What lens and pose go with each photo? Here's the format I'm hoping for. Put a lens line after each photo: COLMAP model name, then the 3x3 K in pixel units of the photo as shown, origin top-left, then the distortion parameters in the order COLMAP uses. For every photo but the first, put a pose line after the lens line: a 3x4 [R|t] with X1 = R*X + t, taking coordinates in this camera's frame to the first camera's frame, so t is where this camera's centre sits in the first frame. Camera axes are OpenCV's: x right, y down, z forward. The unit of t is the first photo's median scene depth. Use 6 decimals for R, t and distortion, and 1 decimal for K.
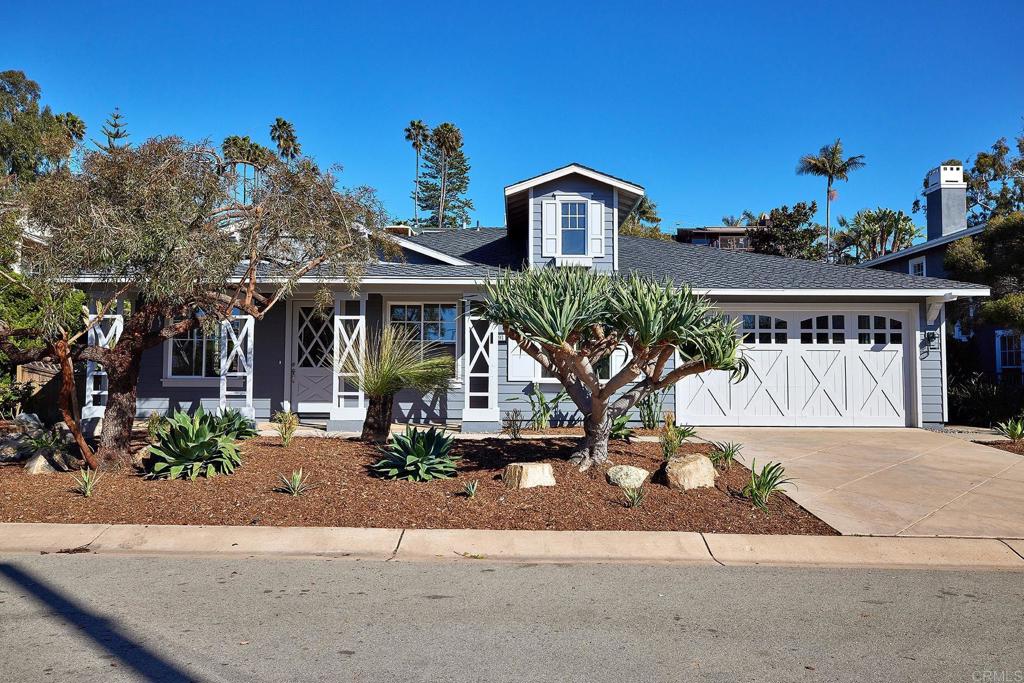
lens RADIAL K [[732.7, 0, 512.5], [0, 732.7, 343.6], [0, 0, 1]] dist [0.001423, -0.000232]
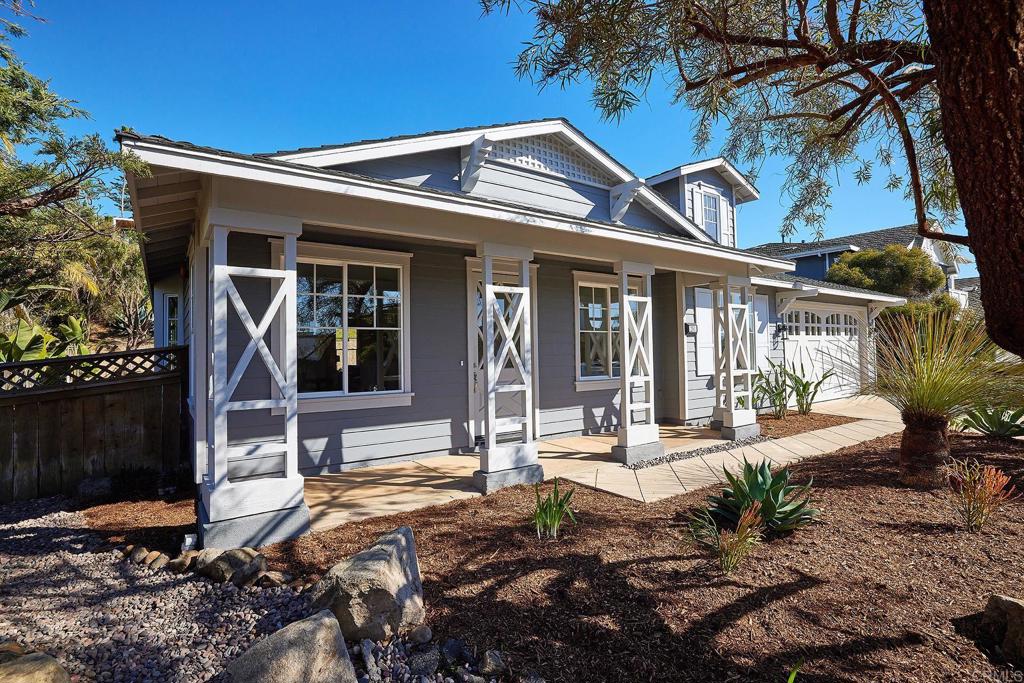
lens RADIAL K [[490.6, 0, 510.6], [0, 490.6, 342.9], [0, 0, 1]] dist [-0.000156, -0.000108]
pose [[0.818303, -0.007782, 0.574734, -0.546041], [-0.002977, 0.999838, 0.017777, -0.001358], [-0.574779, -0.016258, 0.818147, 0.618797]]
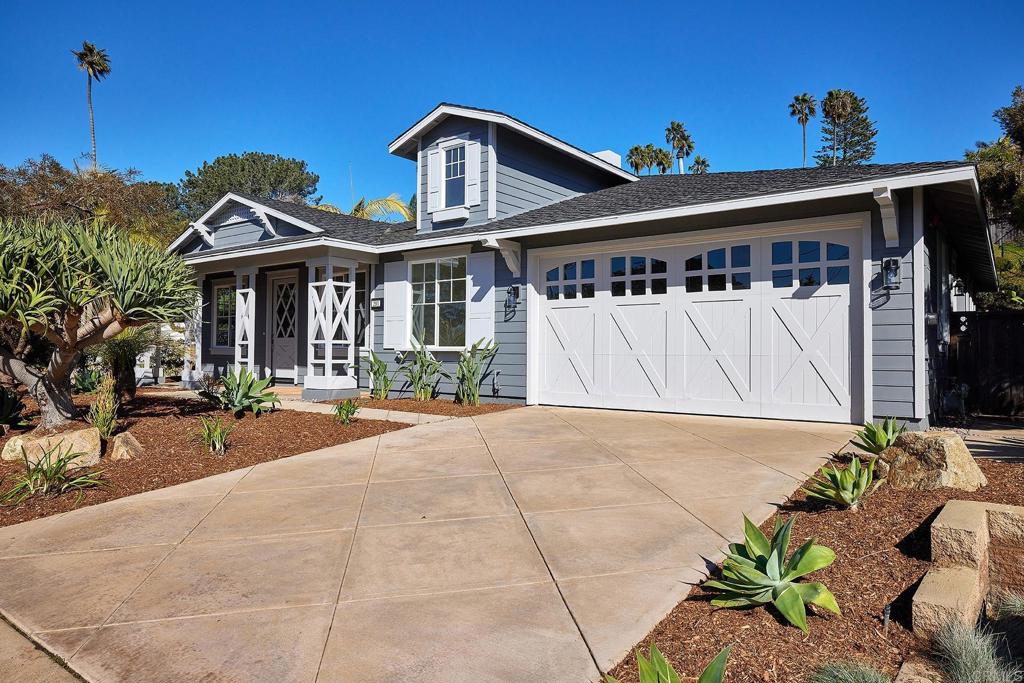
lens RADIAL K [[659.6, 0, 515.8], [0, 659.6, 337.4], [0, 0, 1]] dist [-0.010297, -0.000727]
pose [[0.799535, -0.014304, -0.600450, 0.634224], [0.024278, 0.999669, 0.008514, 0.032606], [0.600129, -0.021385, 0.799617, 0.413460]]
